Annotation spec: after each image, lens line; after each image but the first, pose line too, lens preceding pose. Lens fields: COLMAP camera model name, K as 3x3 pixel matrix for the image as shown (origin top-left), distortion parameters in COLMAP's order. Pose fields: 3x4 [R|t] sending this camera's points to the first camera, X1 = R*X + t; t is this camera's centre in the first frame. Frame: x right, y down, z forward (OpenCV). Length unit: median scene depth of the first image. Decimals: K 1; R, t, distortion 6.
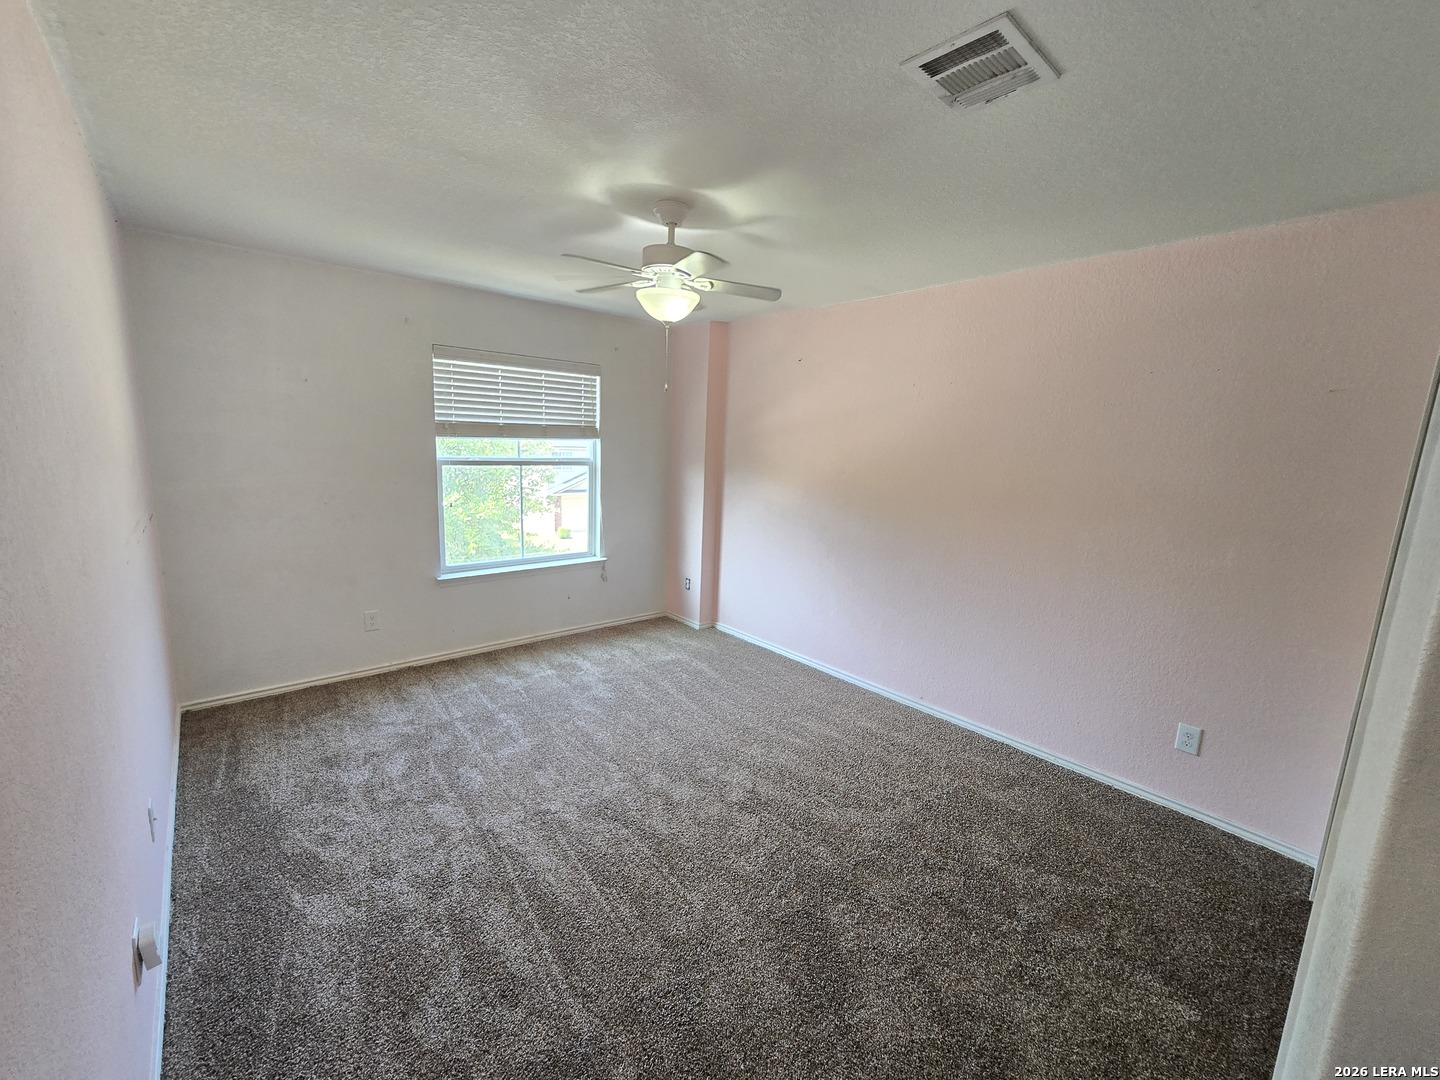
lens RADIAL K [[591.9, 0, 722.4], [0, 591.9, 542.7], [0, 0, 1]] dist [-0.007251, 0.002443]
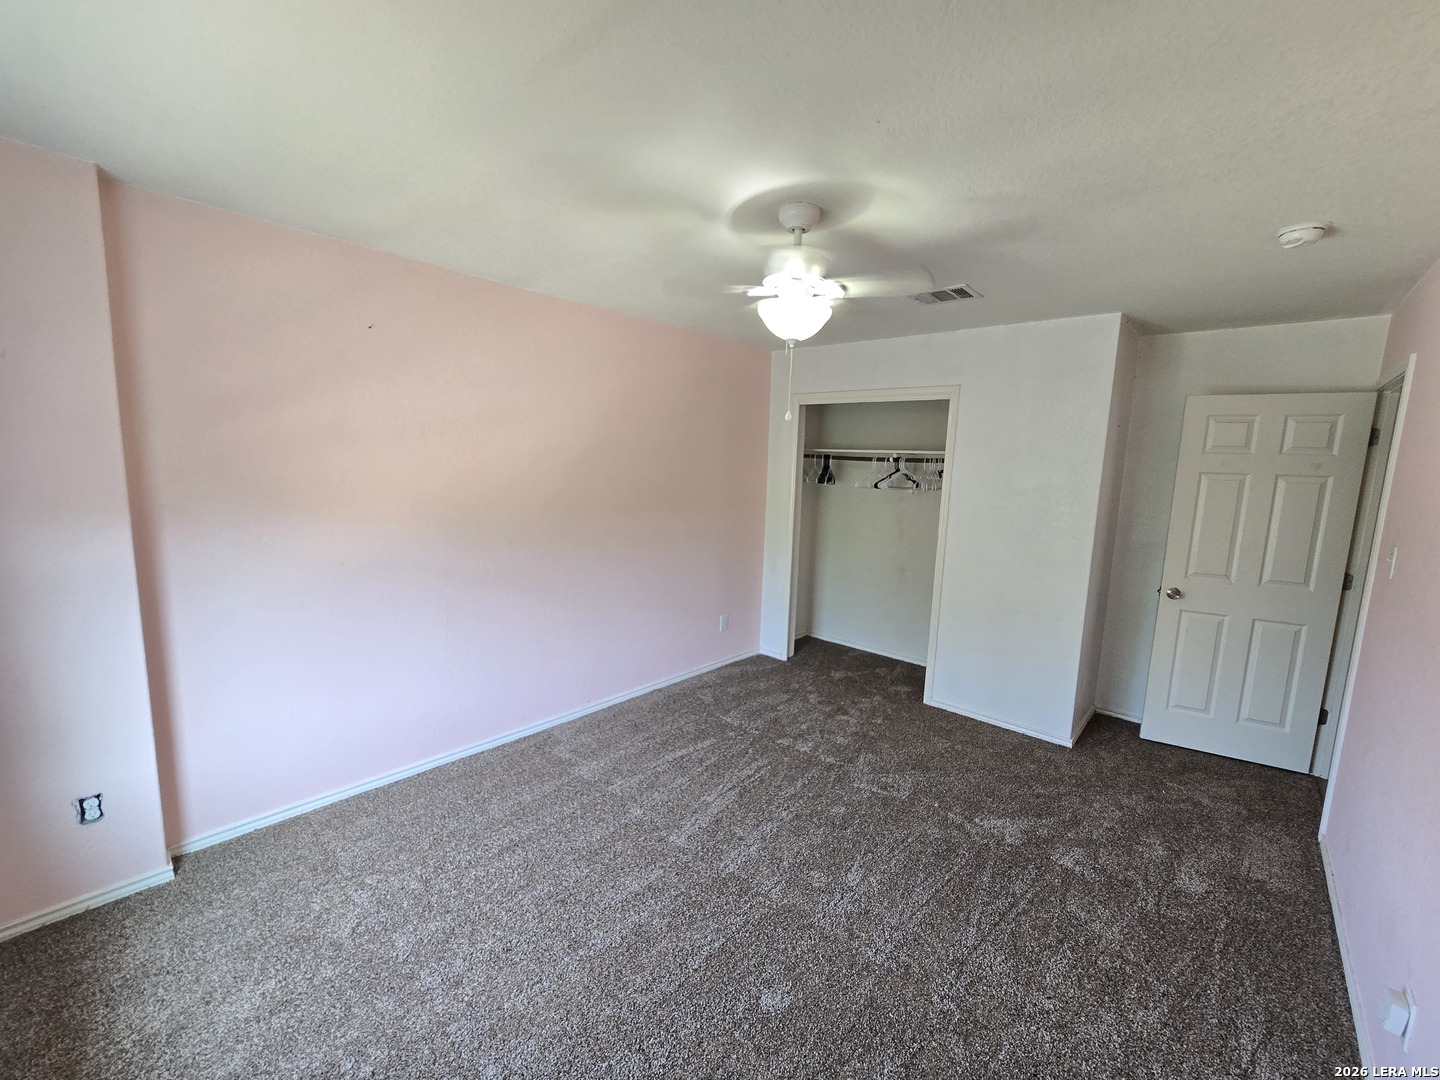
lens RADIAL K [[591.9, 0, 723.8], [0, 591.9, 542.7], [0, 0, 1]] dist [-0.007251, 0.002443]
pose [[-0.129476, -0.171351, 0.976665, -0.556189], [0.124578, 0.974341, 0.187459, -0.146214], [-0.983726, 0.145942, -0.104807, 0.709600]]
